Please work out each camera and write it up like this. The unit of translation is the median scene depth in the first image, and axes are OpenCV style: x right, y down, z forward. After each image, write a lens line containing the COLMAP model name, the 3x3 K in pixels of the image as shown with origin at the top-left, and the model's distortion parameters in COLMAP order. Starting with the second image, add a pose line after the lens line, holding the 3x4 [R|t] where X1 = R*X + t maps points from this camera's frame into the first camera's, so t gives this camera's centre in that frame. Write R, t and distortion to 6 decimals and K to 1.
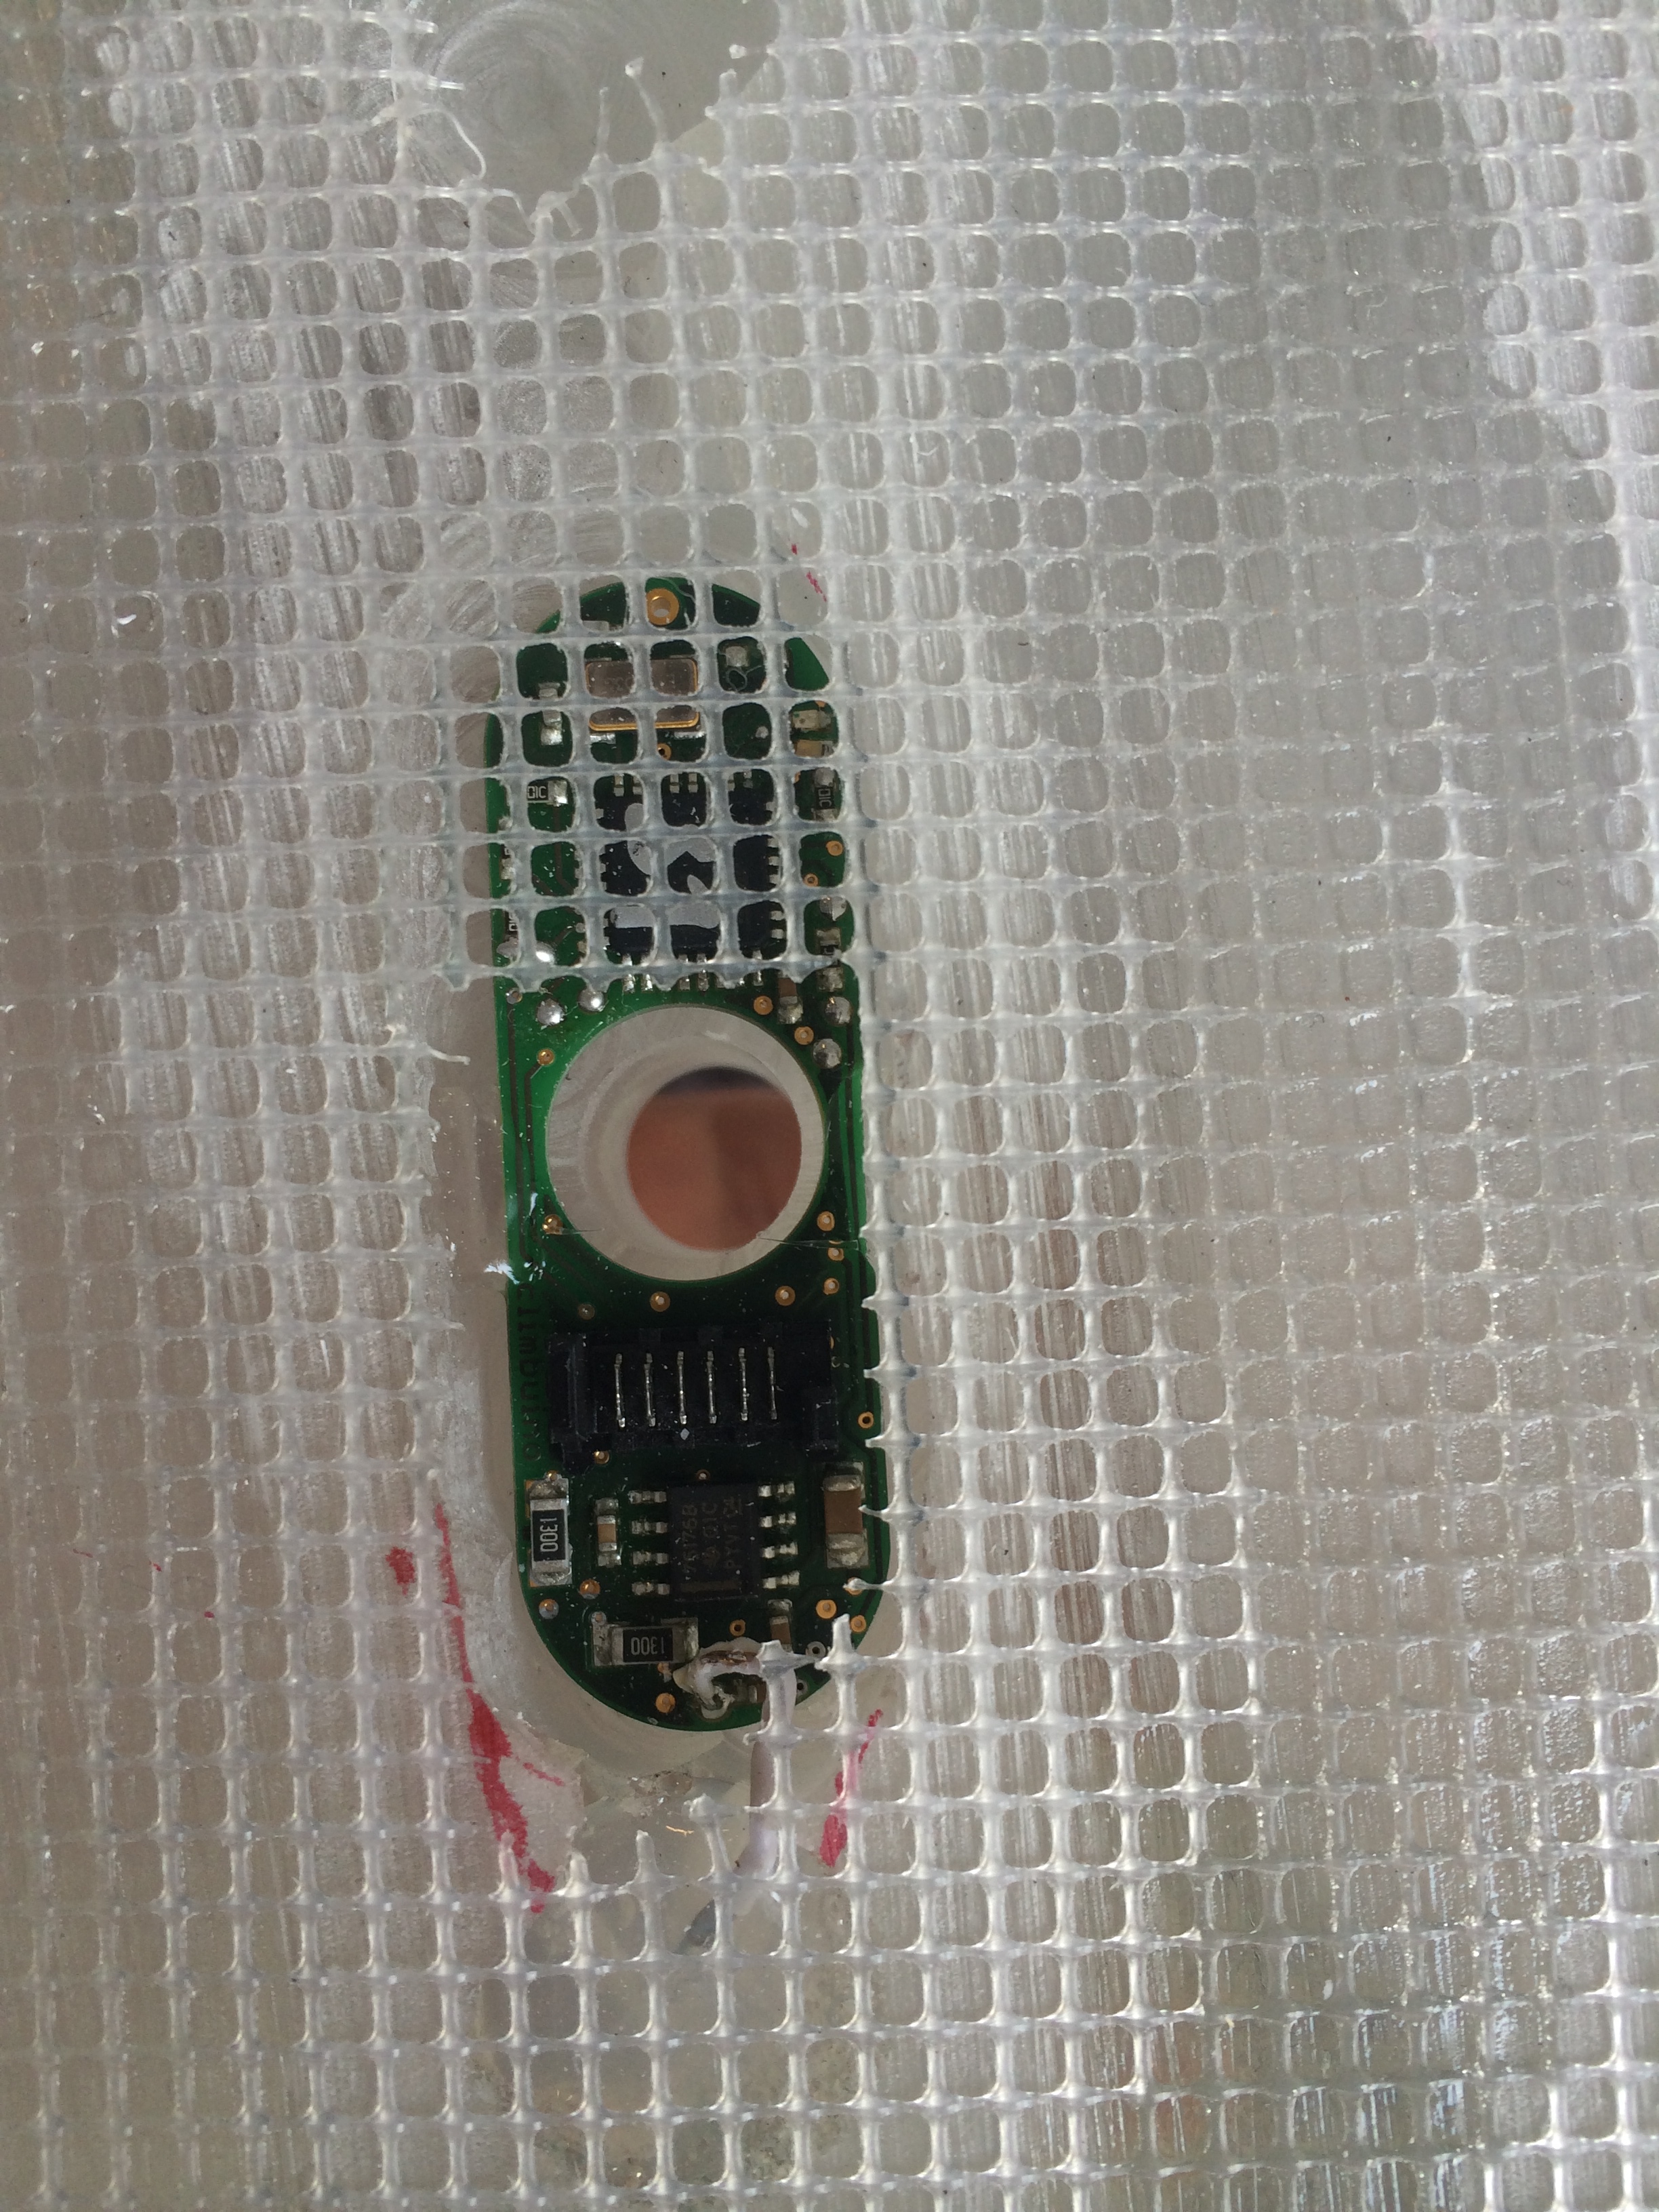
lens RADIAL K [[1906.5, 0, 819.0], [0, 1906.5, 1085.7], [0, 0, 1]] dist [0.057143, -0.081511]
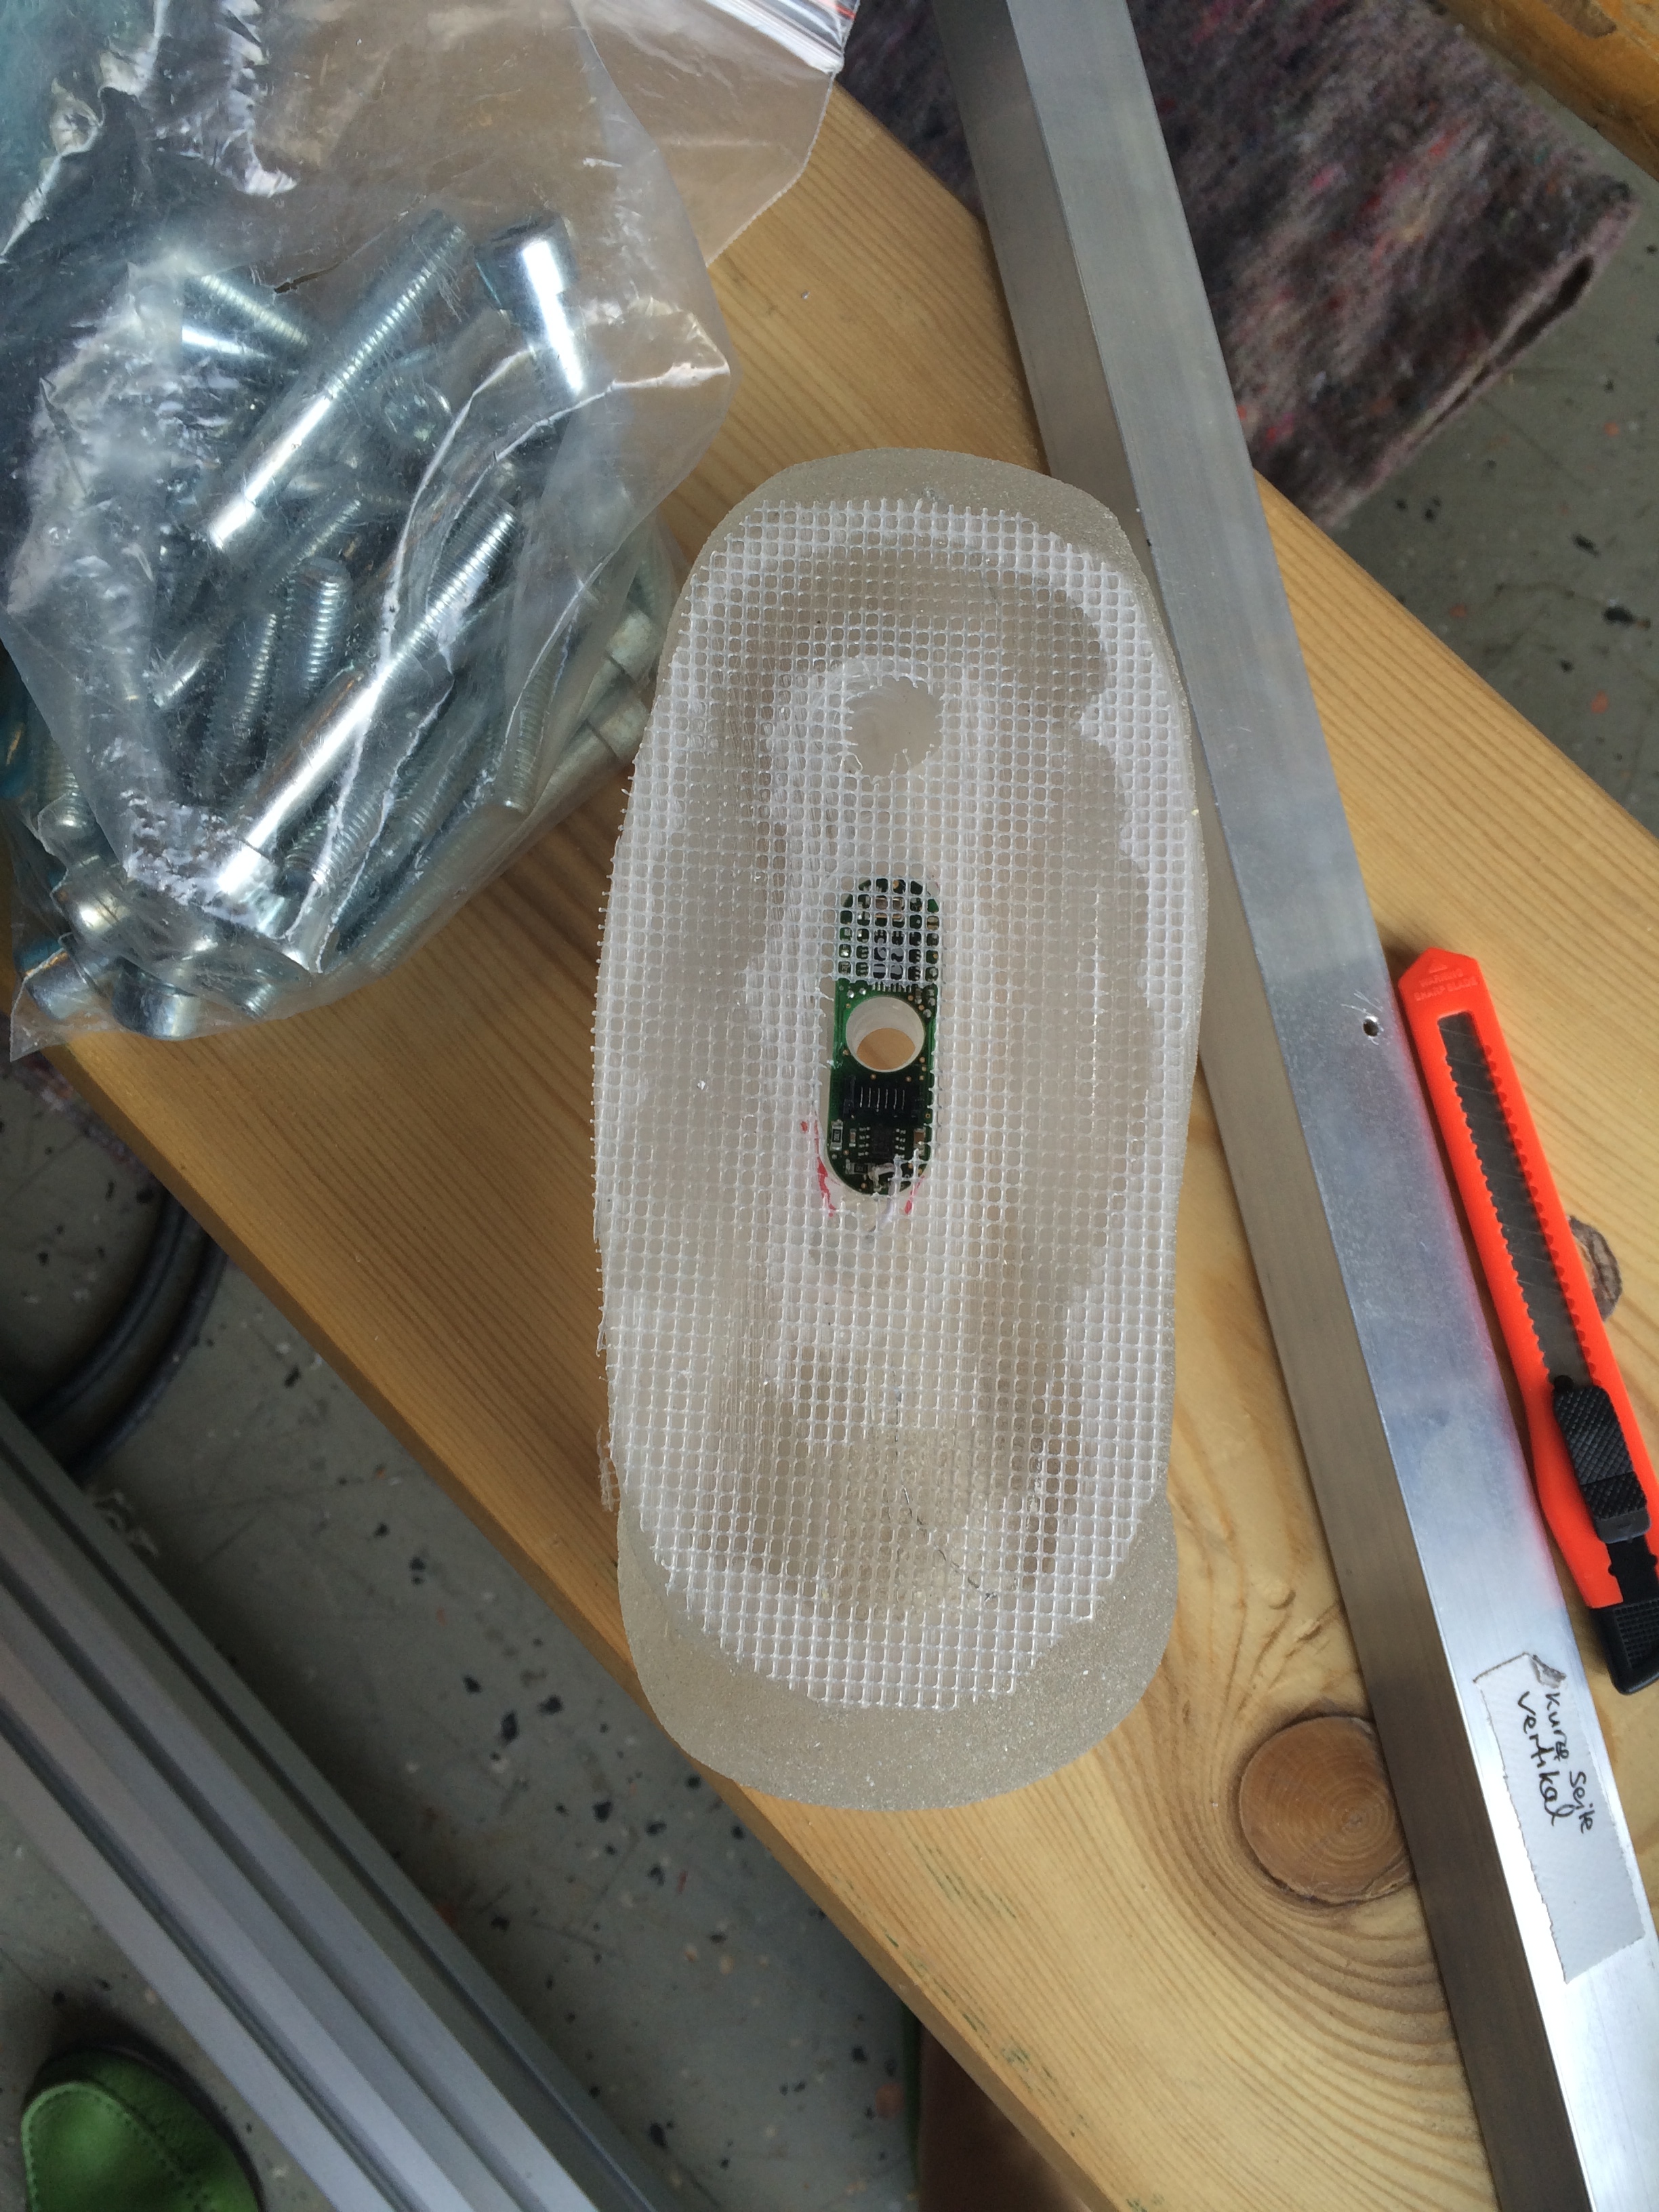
lens RADIAL K [[1906.5, 0, 840.2], [0, 1906.5, 1119.1], [0, 0, 1]] dist [0.057143, -0.081511]
pose [[0.993806, 0.104203, -0.038625, 0.000800], [-0.106772, 0.991687, -0.071810, 0.494506], [0.030821, 0.075490, 0.996670, -2.765367]]
